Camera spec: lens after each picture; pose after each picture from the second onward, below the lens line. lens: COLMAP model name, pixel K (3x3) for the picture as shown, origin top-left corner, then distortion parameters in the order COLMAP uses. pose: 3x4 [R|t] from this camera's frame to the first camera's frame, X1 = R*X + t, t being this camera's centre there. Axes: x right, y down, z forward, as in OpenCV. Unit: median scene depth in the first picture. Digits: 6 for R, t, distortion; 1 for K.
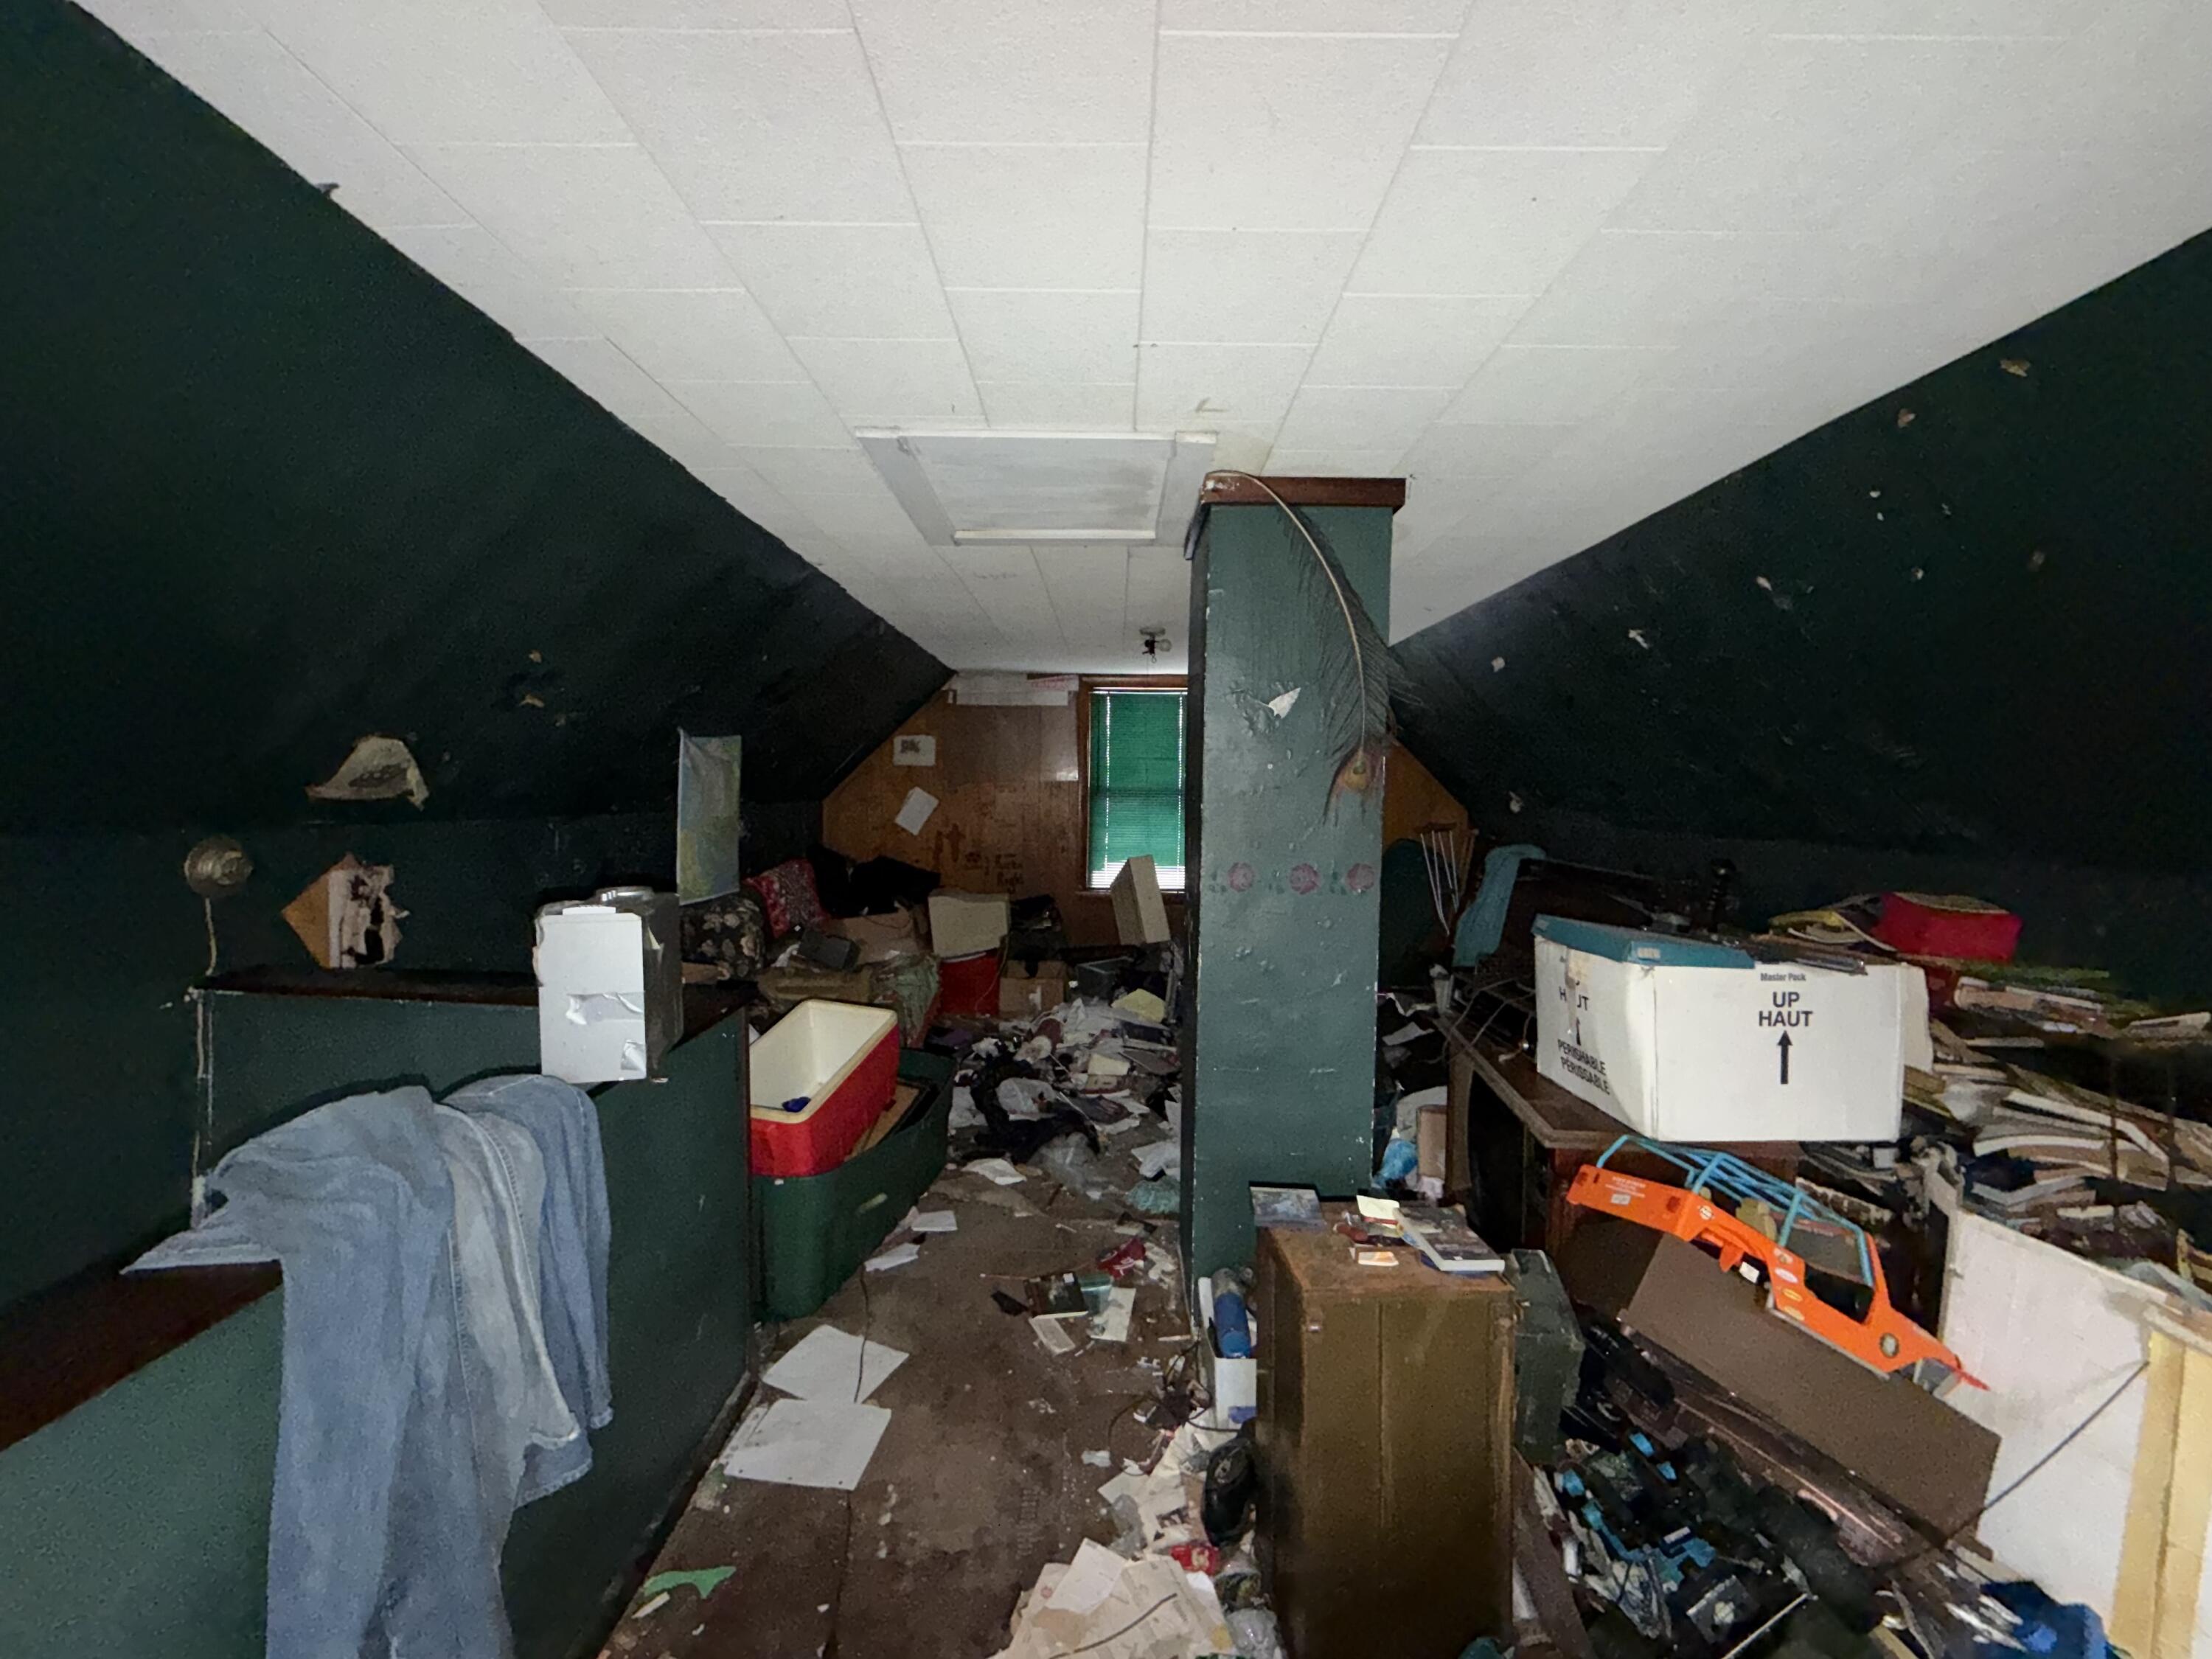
lens RADIAL K [[882.6, 0, 1106.4], [0, 882.6, 830.0], [0, 0, 1]] dist [0.001455, -0.000423]
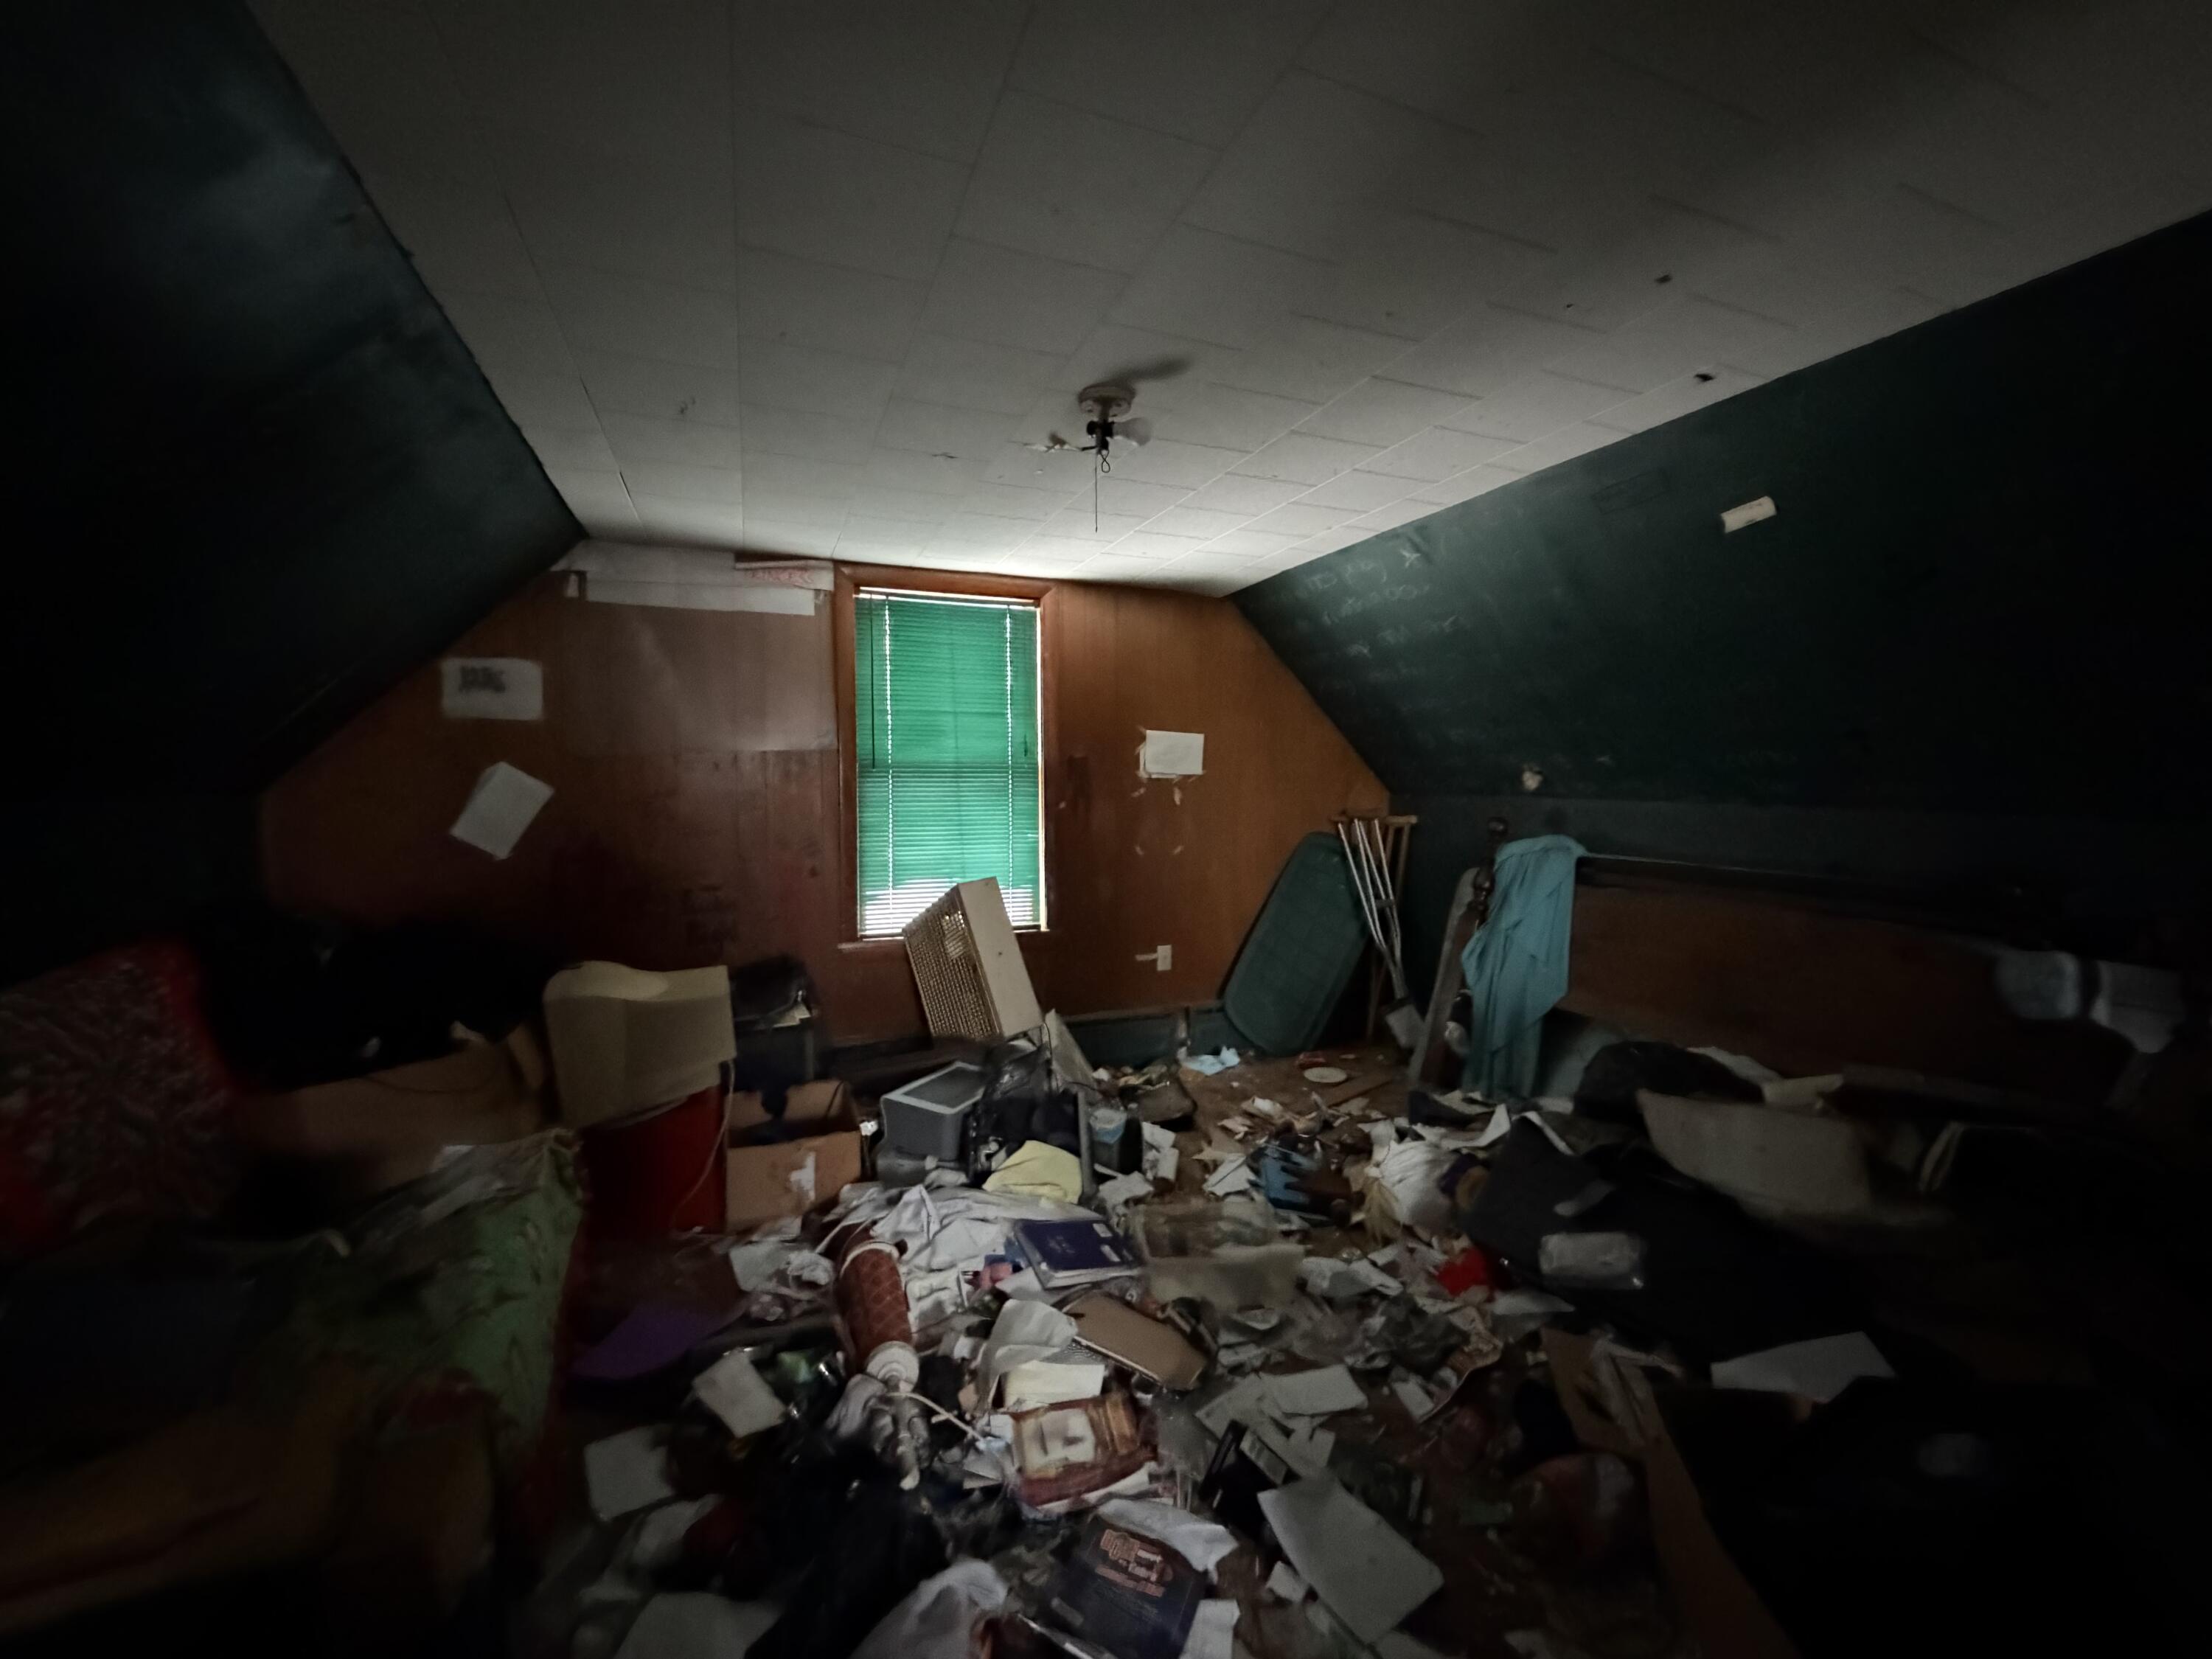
lens RADIAL K [[882.6, 0, 1108.4], [0, 882.6, 835.2], [0, 0, 1]] dist [0.001455, -0.000423]
pose [[0.923221, -0.034554, 0.382712, -0.094516], [0.029770, 0.999387, 0.018418, -0.006340], [-0.383114, -0.005611, 0.923684, 0.424888]]
